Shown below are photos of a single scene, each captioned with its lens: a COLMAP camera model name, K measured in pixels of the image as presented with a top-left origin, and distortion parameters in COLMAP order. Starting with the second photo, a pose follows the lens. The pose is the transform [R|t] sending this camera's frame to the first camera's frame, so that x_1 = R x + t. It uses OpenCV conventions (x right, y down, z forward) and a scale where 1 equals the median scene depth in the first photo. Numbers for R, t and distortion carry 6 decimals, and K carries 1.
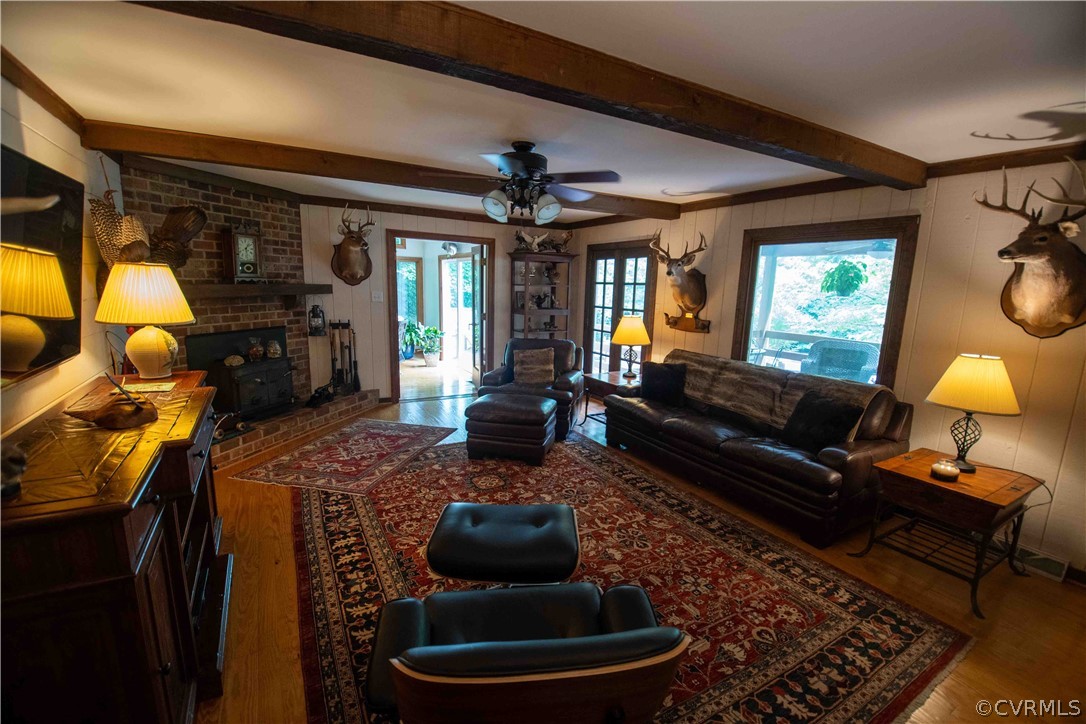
lens RADIAL K [[481.5, 0, 545.5], [0, 481.5, 373.5], [0, 0, 1]] dist [0.012180, -0.021882]
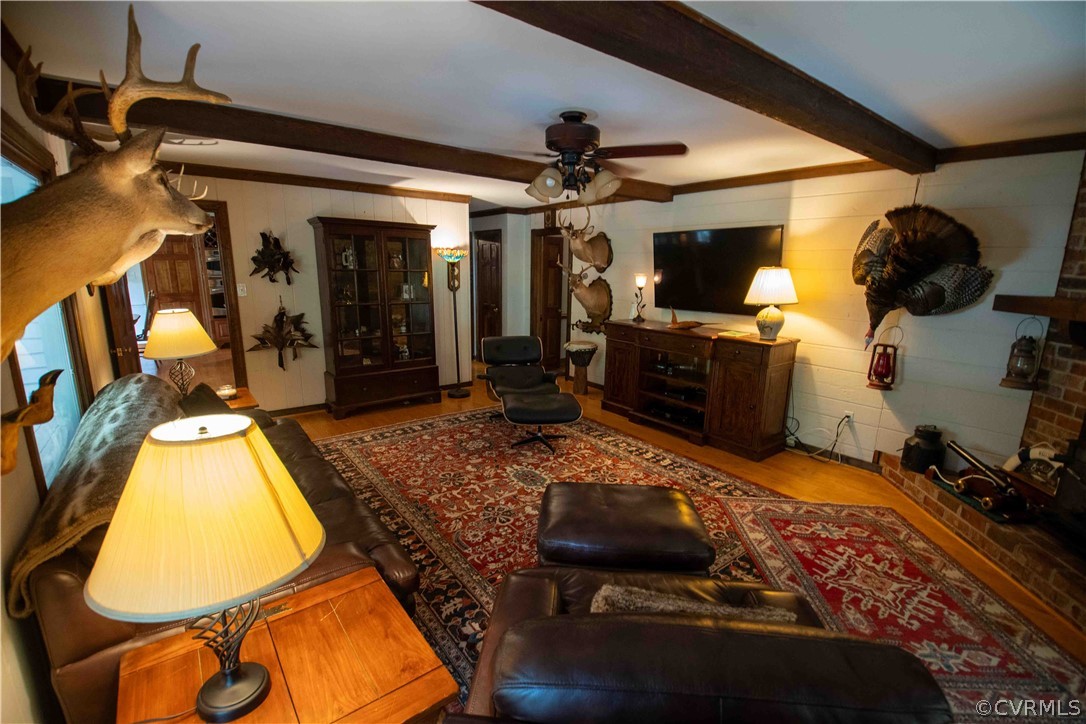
lens RADIAL K [[481.5, 0, 545.5], [0, 481.5, 373.5], [0, 0, 1]] dist [0.012180, -0.021882]
pose [[-0.989903, -0.019091, -0.140452, 0.115444], [-0.072549, 0.919498, 0.386343, -0.354558], [0.121770, 0.392632, -0.911599, 1.887400]]
